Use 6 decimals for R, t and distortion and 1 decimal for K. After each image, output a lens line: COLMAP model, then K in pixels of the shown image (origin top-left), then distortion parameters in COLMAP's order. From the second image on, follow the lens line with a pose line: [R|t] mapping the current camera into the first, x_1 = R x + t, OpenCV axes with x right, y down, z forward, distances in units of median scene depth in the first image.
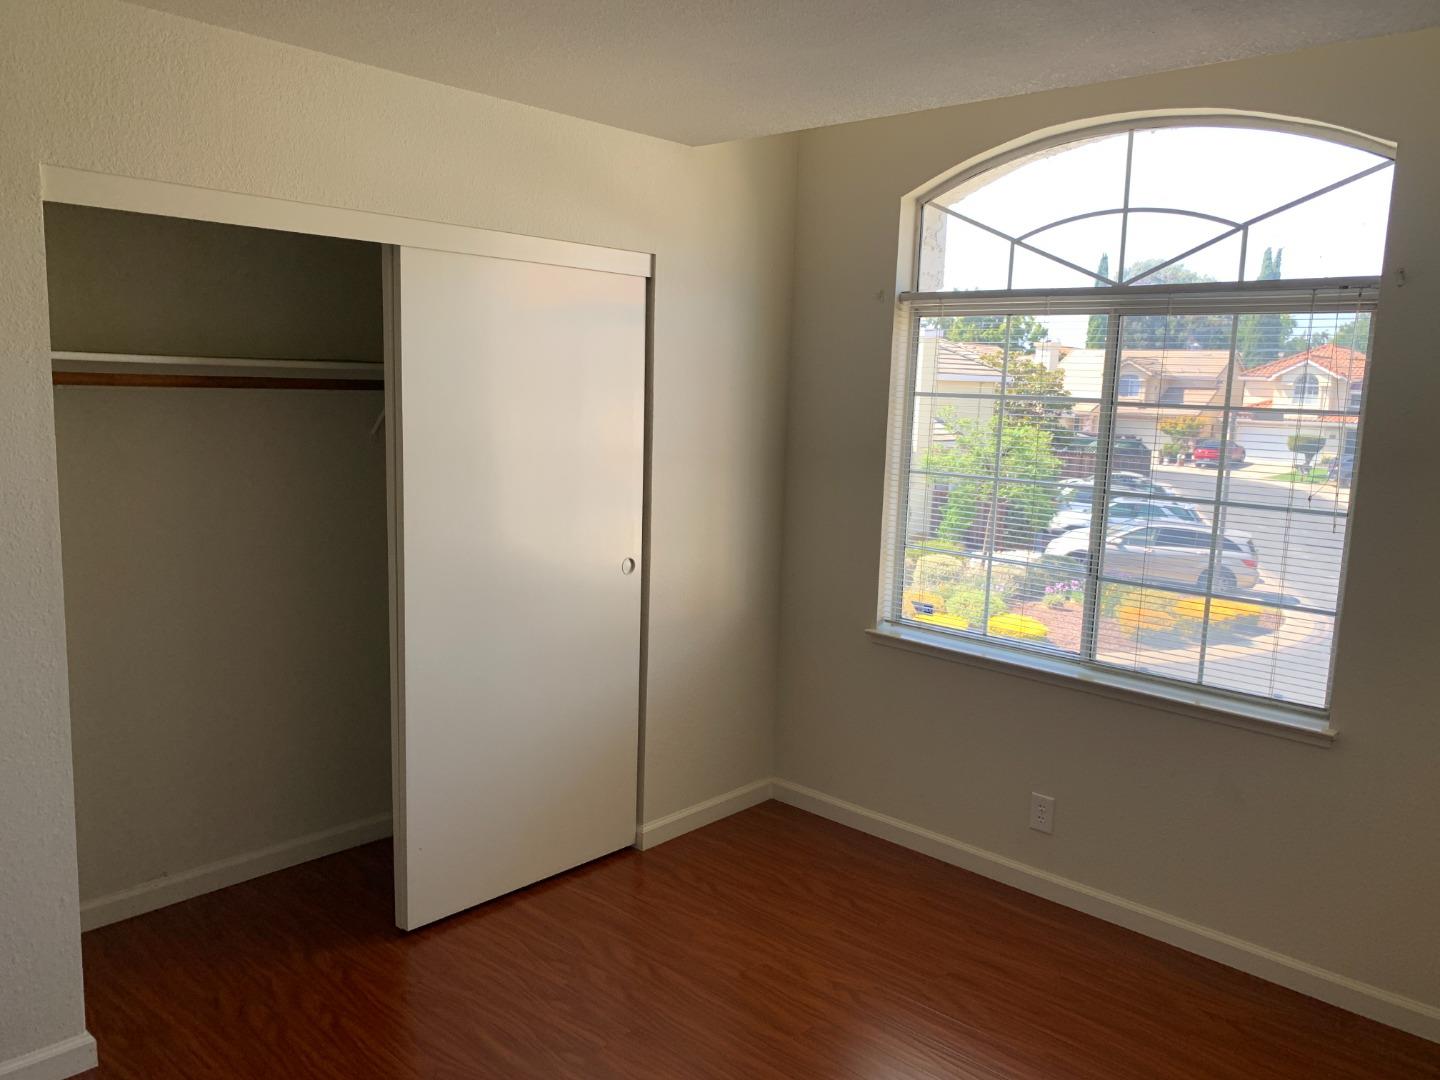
lens RADIAL K [[1100.5, 0, 716.7], [0, 1100.5, 539.5], [0, 0, 1]] dist [0.032514, -0.033455]
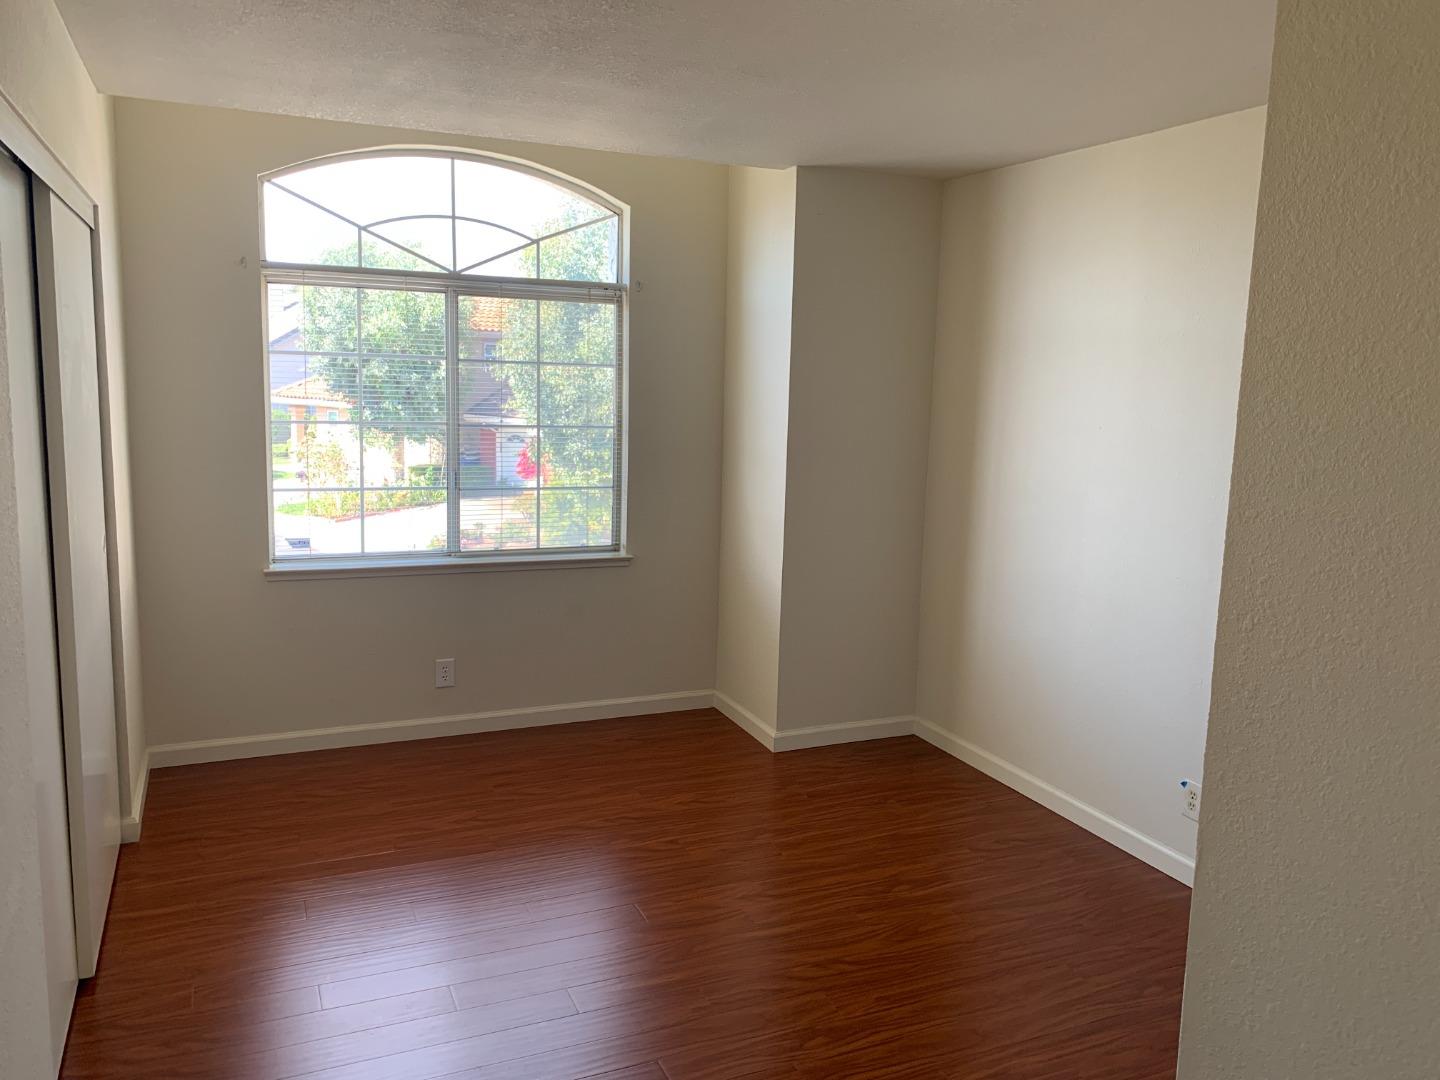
lens RADIAL K [[1100.5, 0, 712.2], [0, 1100.5, 533.8], [0, 0, 1]] dist [0.032514, -0.033455]
pose [[0.412313, -0.160814, 0.896737, -0.781918], [0.116813, 0.985505, 0.123024, -0.043727], [-0.903523, 0.054027, 0.425121, 0.155132]]
